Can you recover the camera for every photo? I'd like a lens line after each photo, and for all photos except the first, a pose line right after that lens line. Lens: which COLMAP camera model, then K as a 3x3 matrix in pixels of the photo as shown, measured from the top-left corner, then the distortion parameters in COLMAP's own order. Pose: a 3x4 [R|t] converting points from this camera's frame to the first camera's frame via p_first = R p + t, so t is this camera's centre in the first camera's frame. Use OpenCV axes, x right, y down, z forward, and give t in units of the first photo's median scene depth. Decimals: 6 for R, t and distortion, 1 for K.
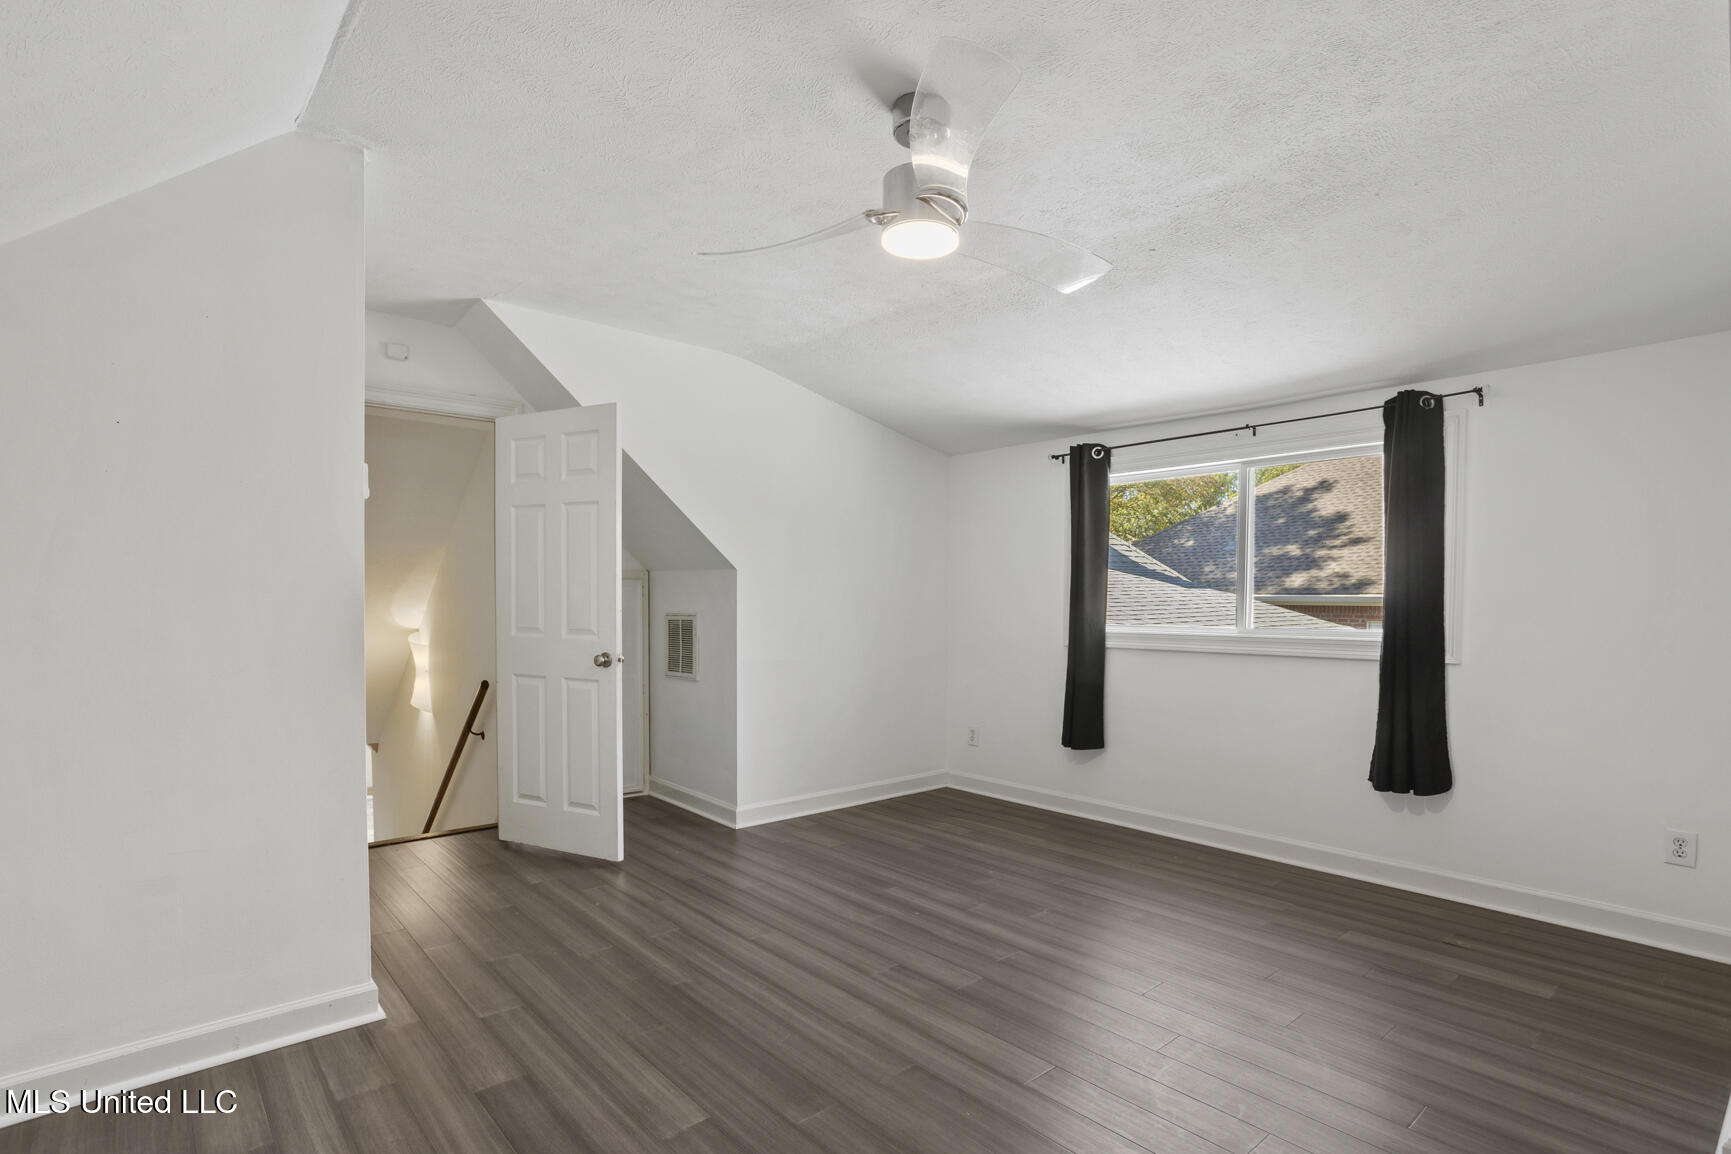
lens RADIAL K [[844.7, 0, 856.6], [0, 844.7, 593.9], [0, 0, 1]] dist [-0.047949, 0.026176]
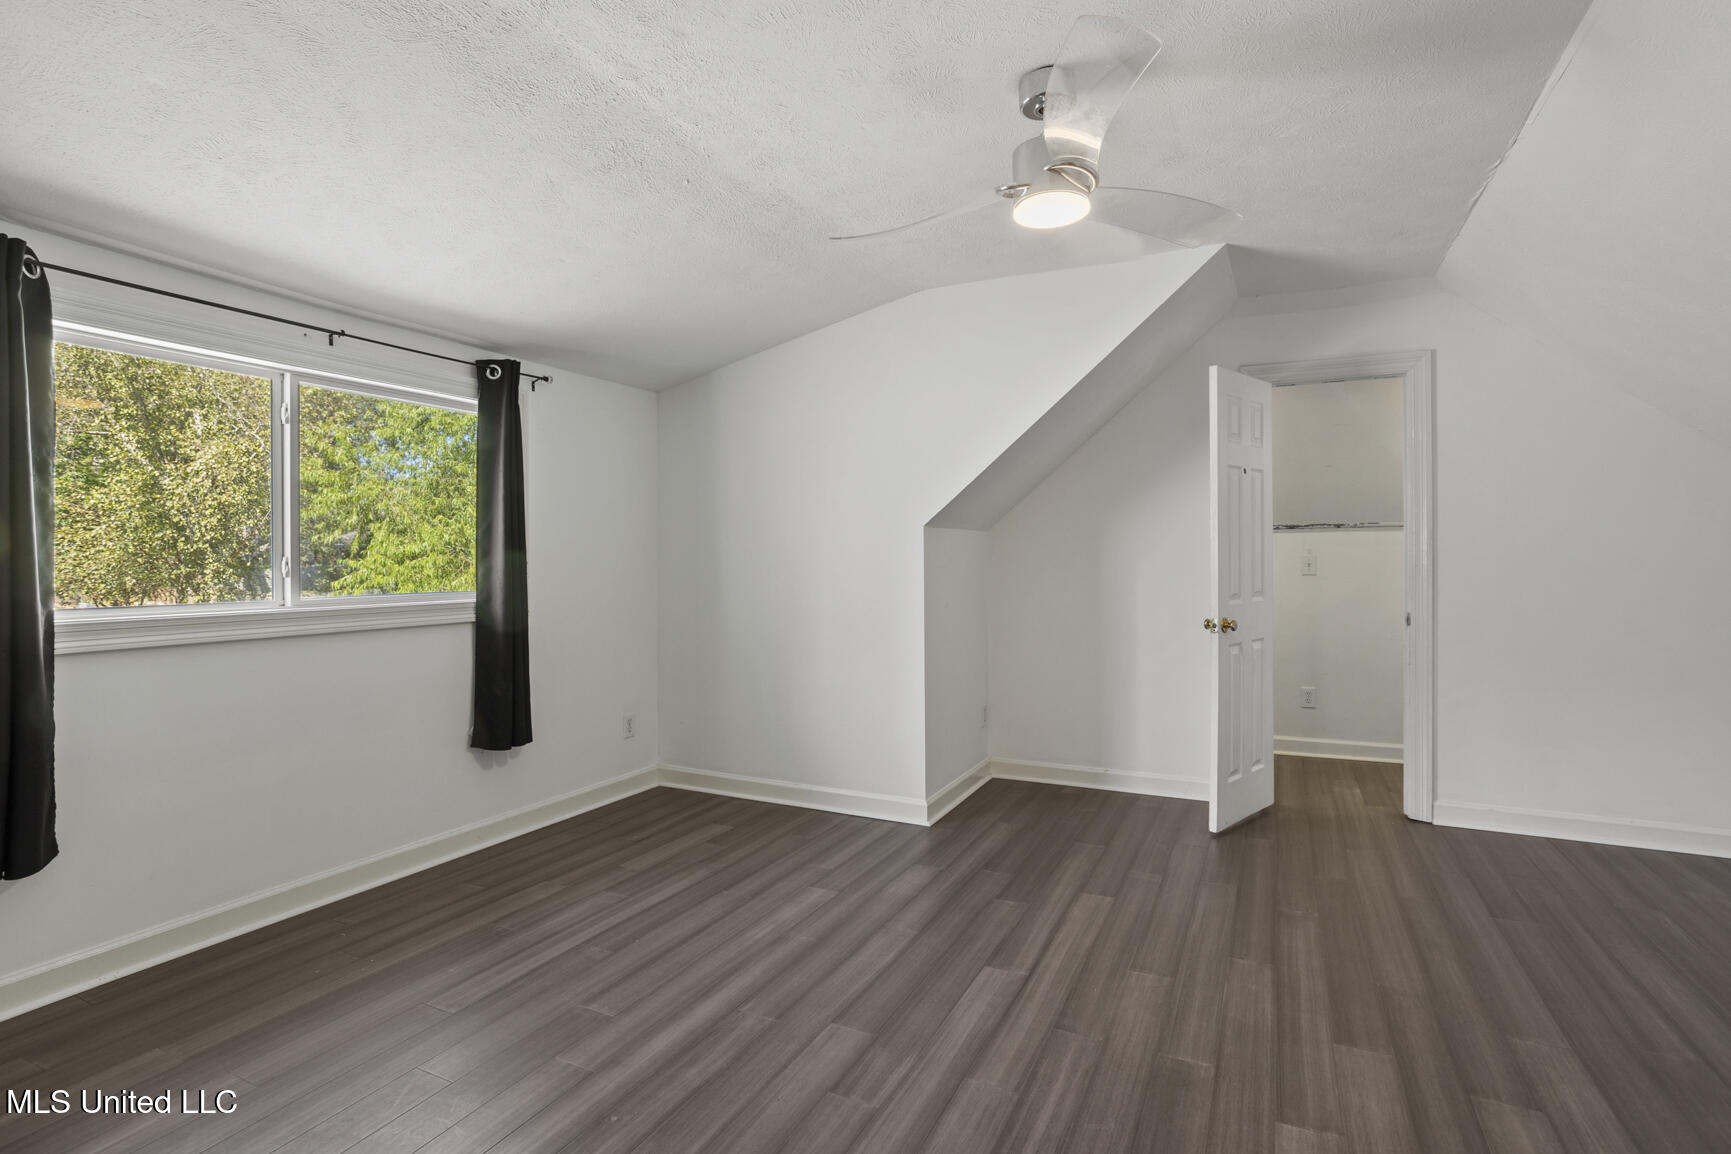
lens RADIAL K [[844.7, 0, 860.7], [0, 844.7, 562.2], [0, 0, 1]] dist [-0.047949, 0.026176]
pose [[-0.383624, -0.002225, 0.923487, -0.568904], [-0.004532, 0.999990, 0.000526, 0.007894], [-0.923478, -0.003983, -0.383630, 1.200260]]
